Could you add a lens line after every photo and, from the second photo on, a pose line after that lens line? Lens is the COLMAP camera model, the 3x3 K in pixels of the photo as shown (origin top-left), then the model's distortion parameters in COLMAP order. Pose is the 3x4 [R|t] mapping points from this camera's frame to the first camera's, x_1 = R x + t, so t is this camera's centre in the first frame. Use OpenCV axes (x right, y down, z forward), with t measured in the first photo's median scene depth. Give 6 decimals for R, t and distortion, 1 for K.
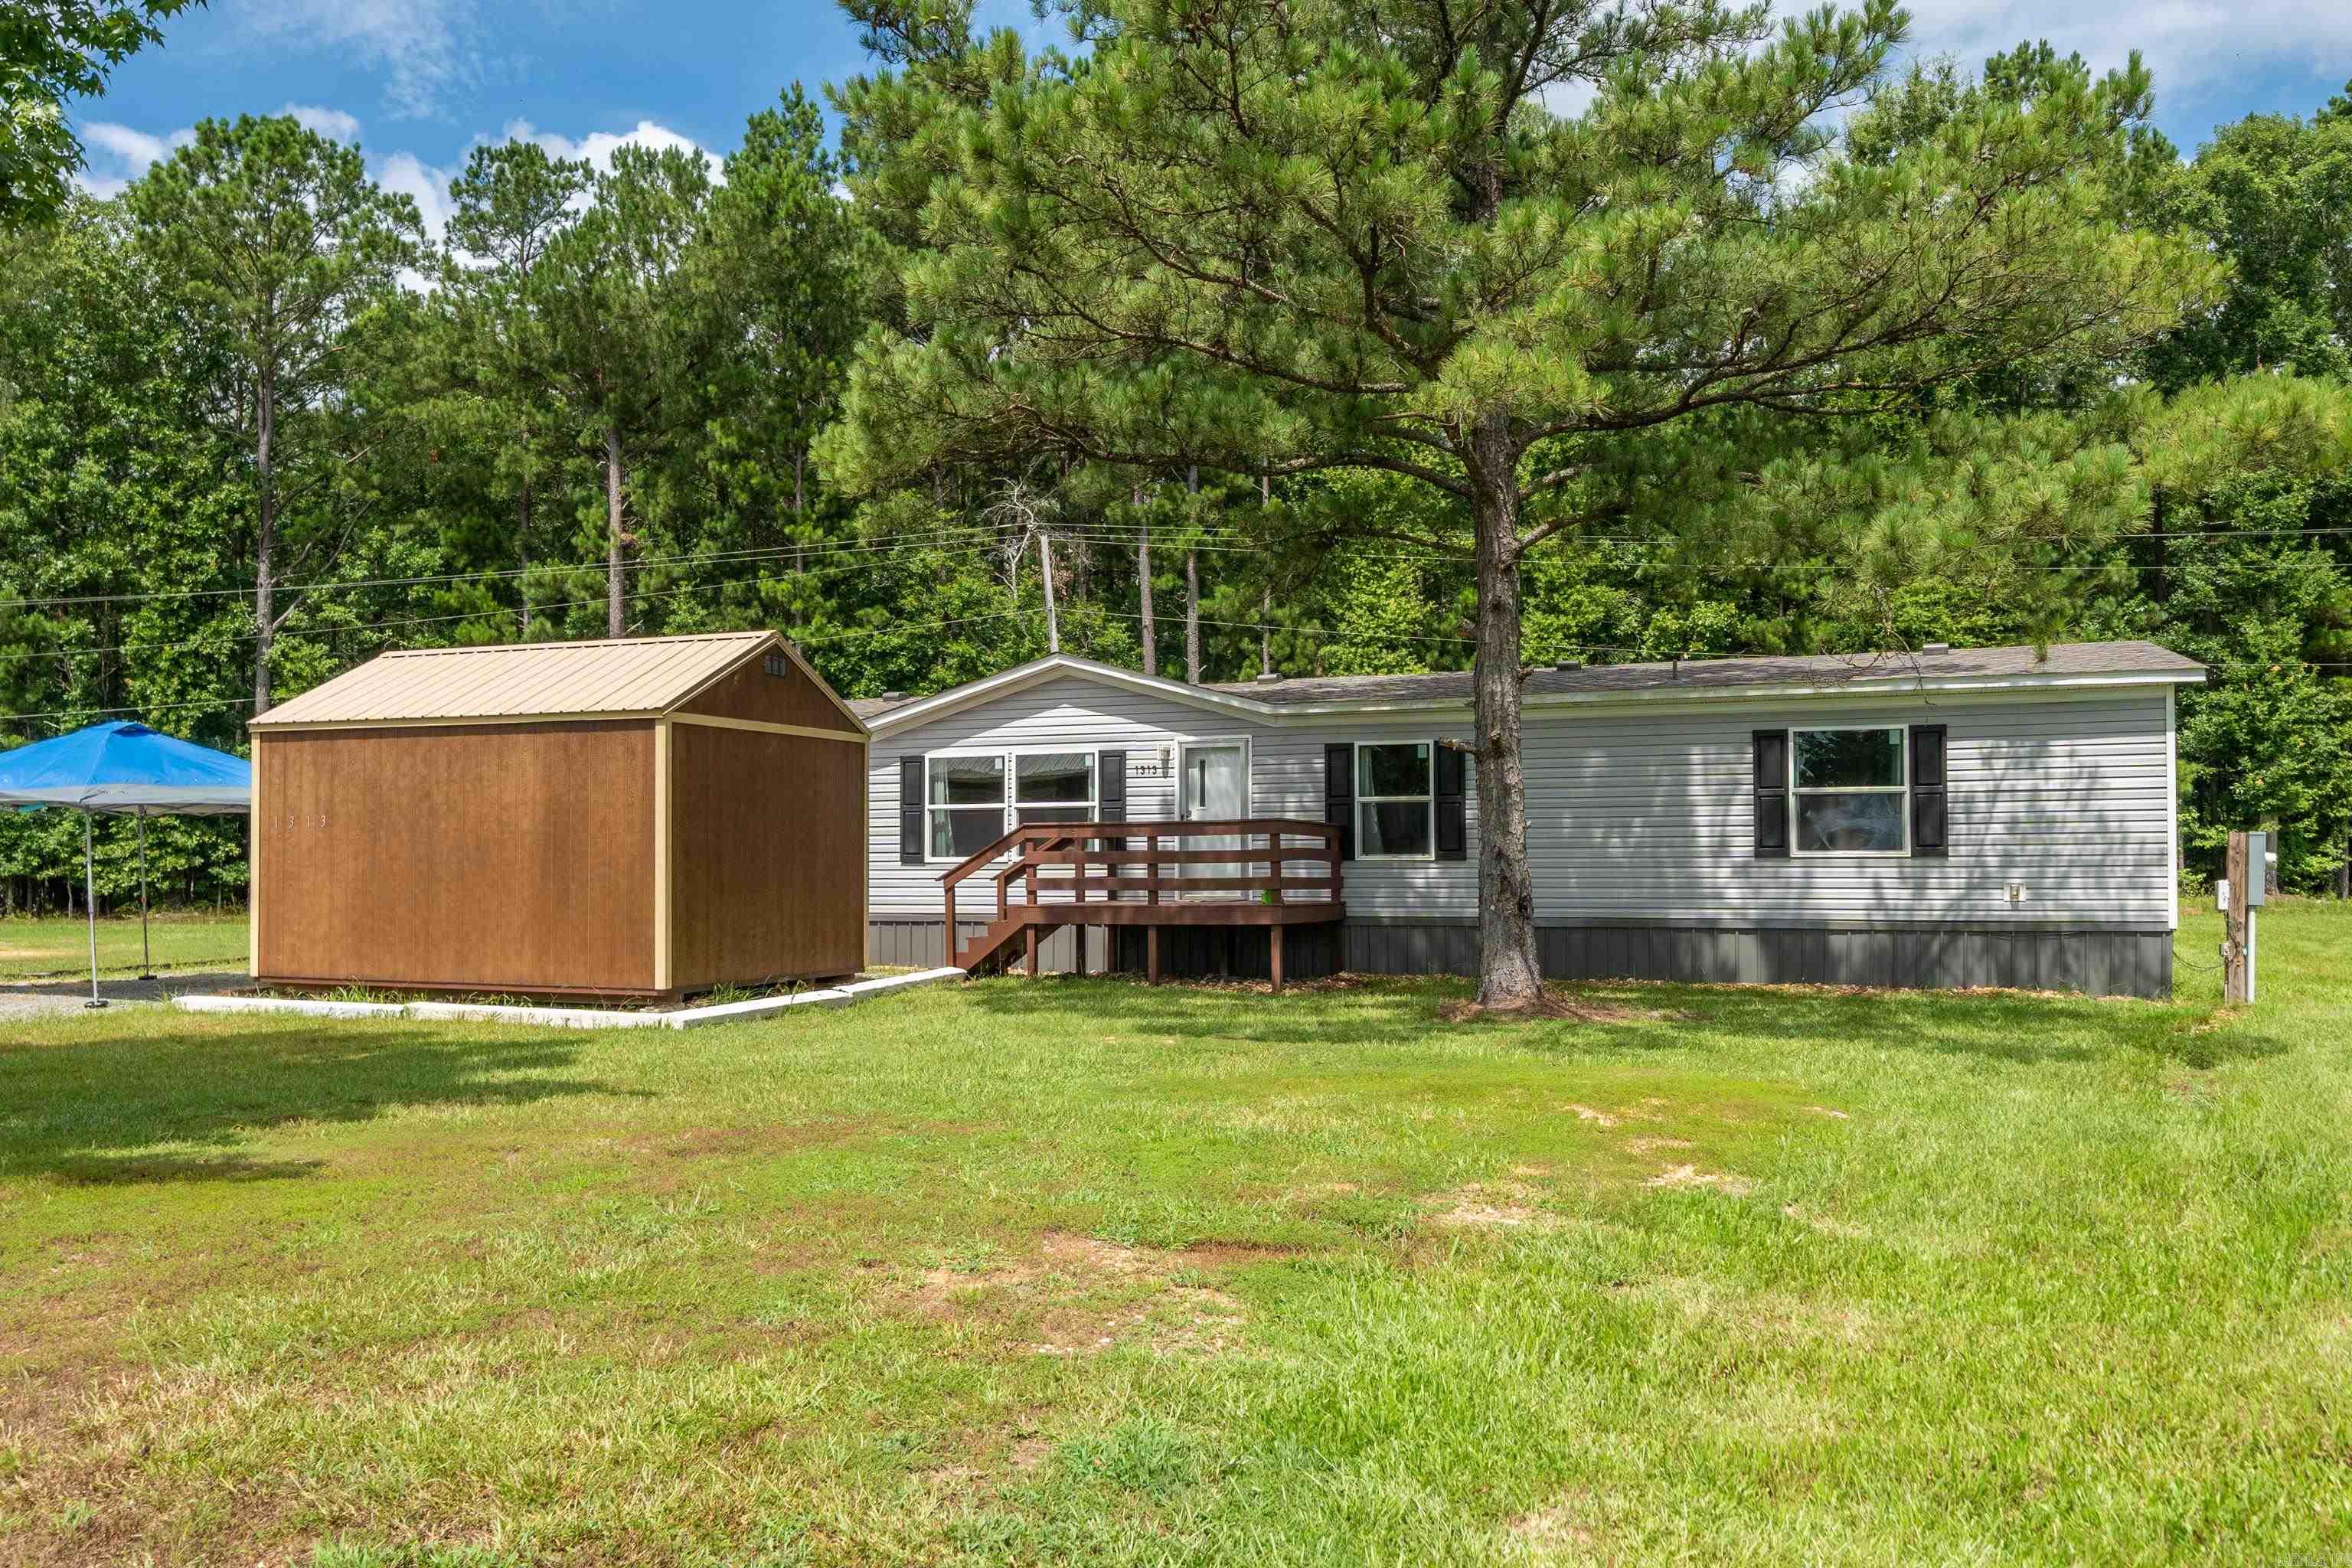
lens RADIAL K [[1782.2, 0, 1196.8], [0, 1782.2, 832.0], [0, 0, 1]] dist [-0.001152, -0.004147]
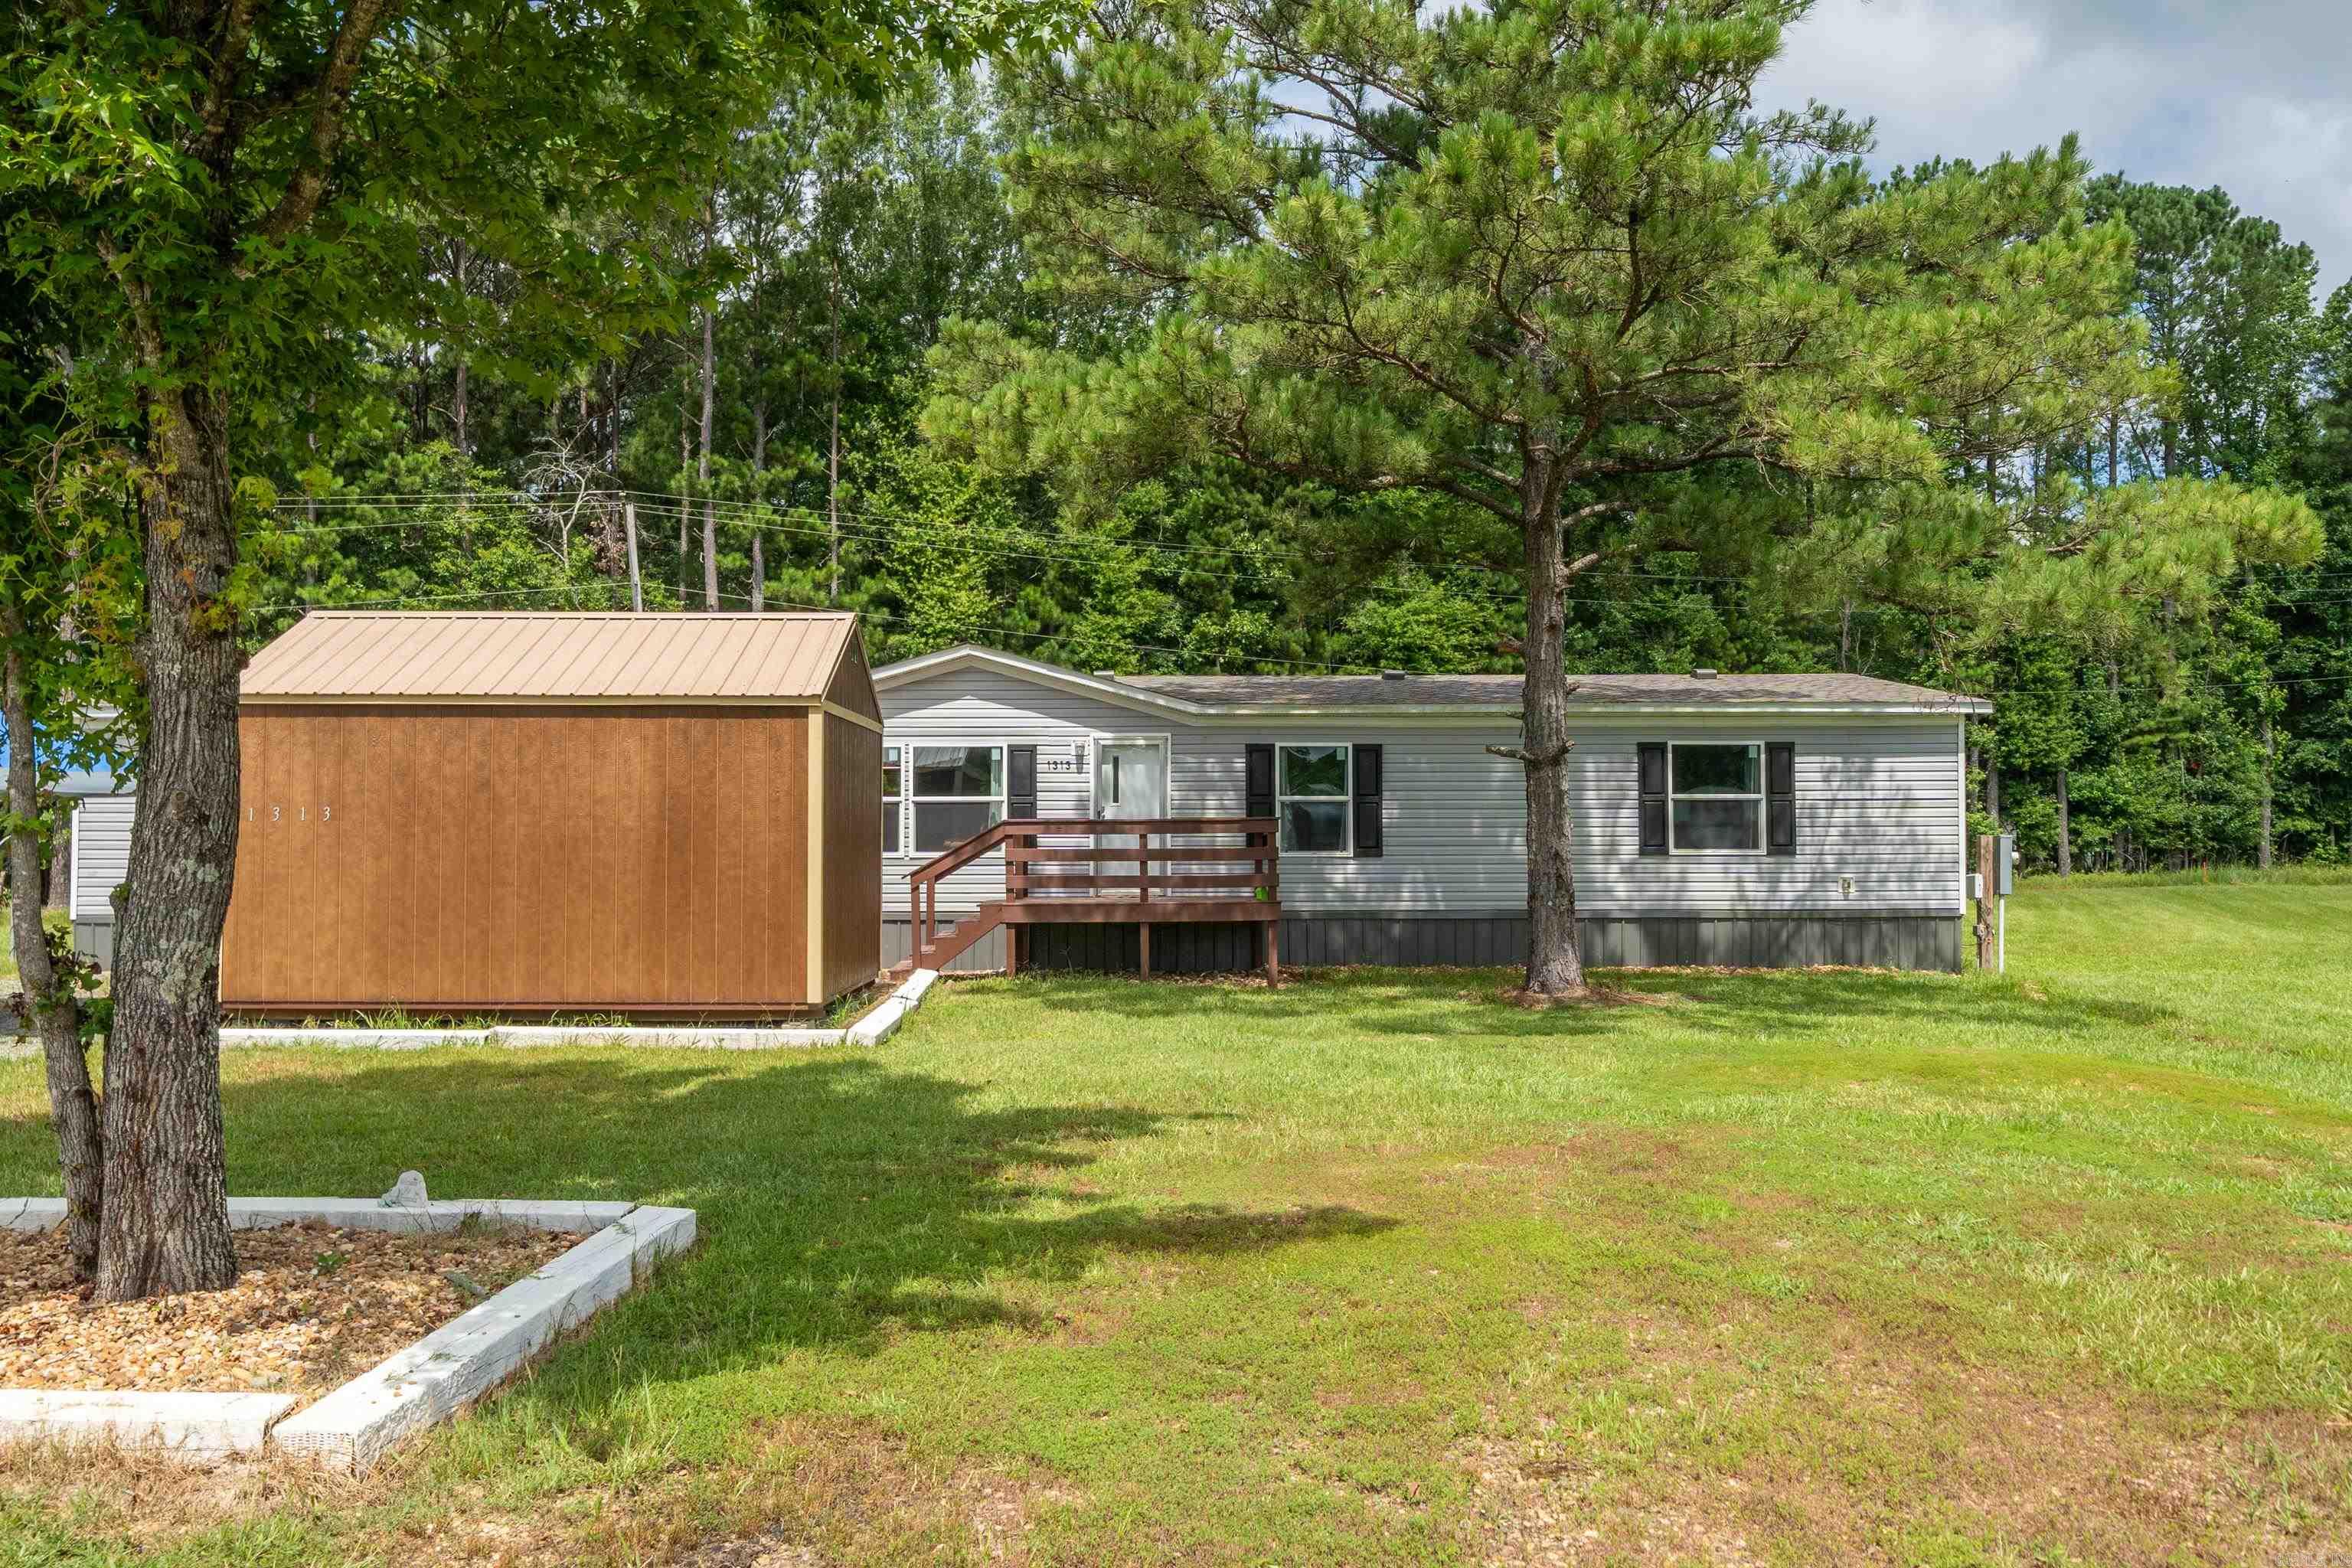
lens RADIAL K [[1782.2, 0, 1155.8], [0, 1782.2, 776.3], [0, 0, 1]] dist [-0.001152, -0.004147]
pose [[0.928136, 0.017118, 0.371846, -0.364839], [-0.008260, 0.999643, -0.025403, -0.004457], [-0.372149, 0.020506, 0.927947, 0.065169]]
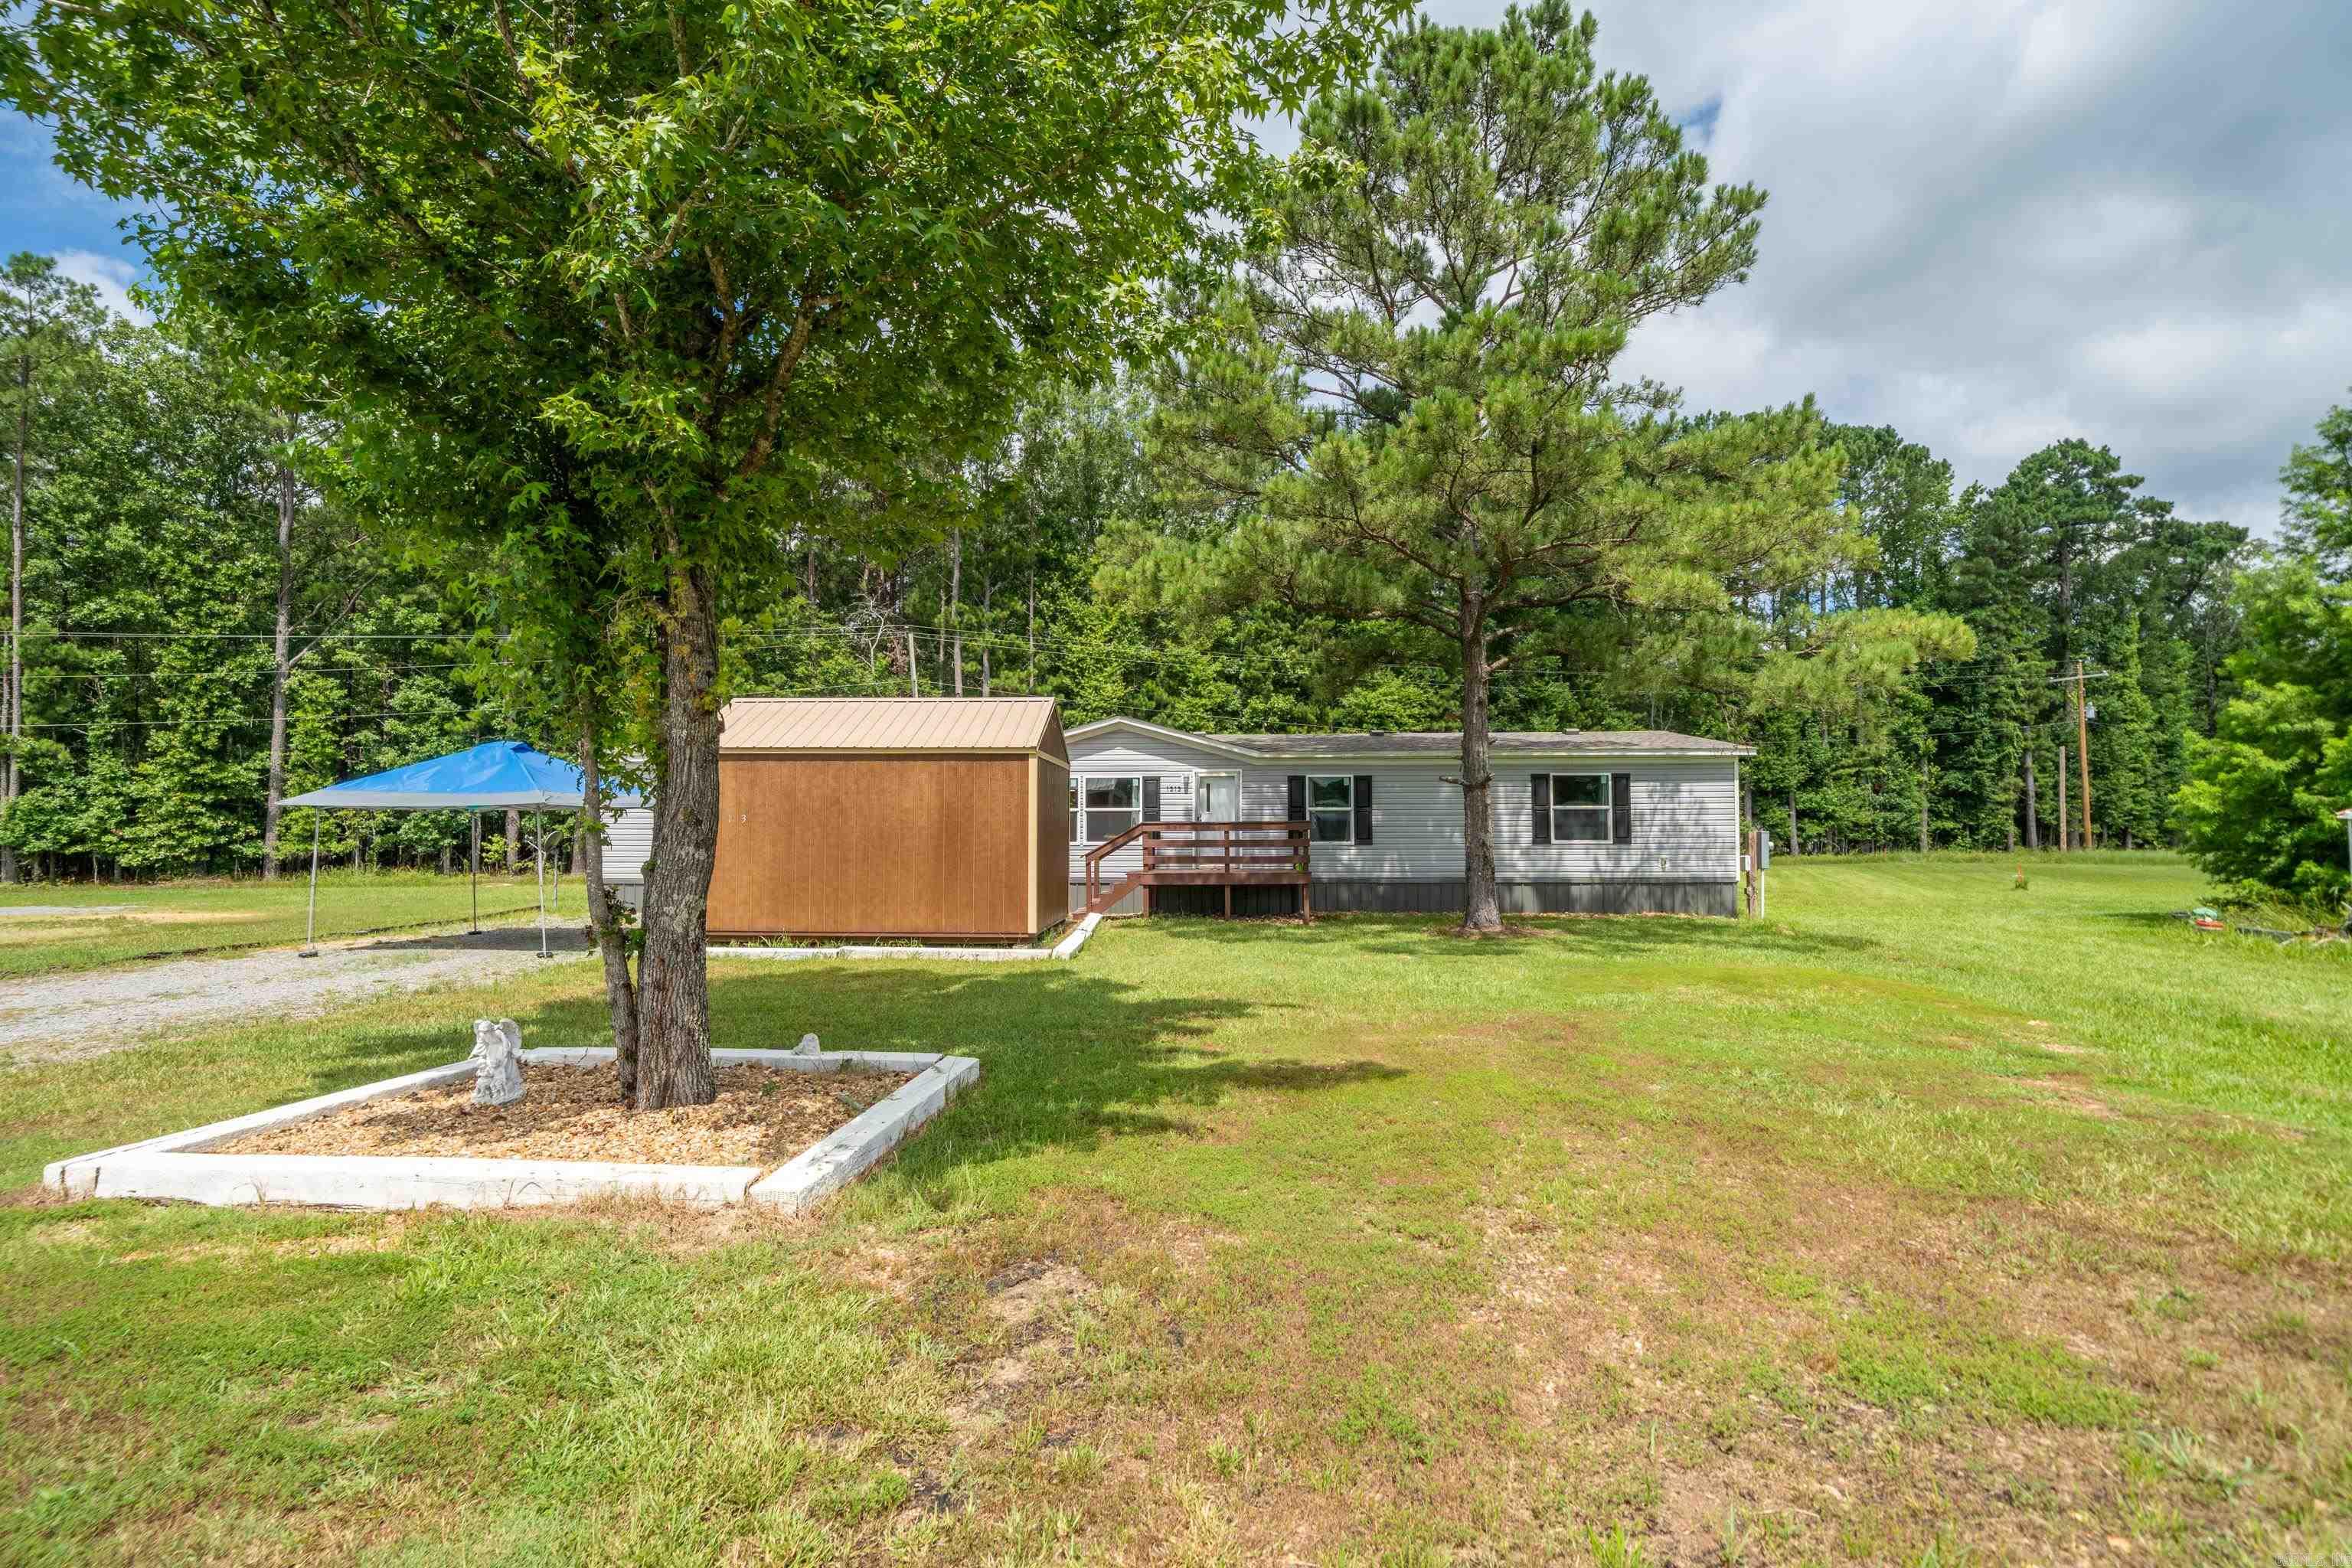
lens RADIAL K [[1084.4, 0, 1163.1], [0, 1084.4, 781.1], [0, 0, 1]] dist [-0.005901, 0.001758]
pose [[0.946459, 0.019829, 0.322215, -0.375670], [-0.007909, 0.999236, -0.038261, -0.004522], [-0.322728, 0.033664, 0.945893, 0.070351]]
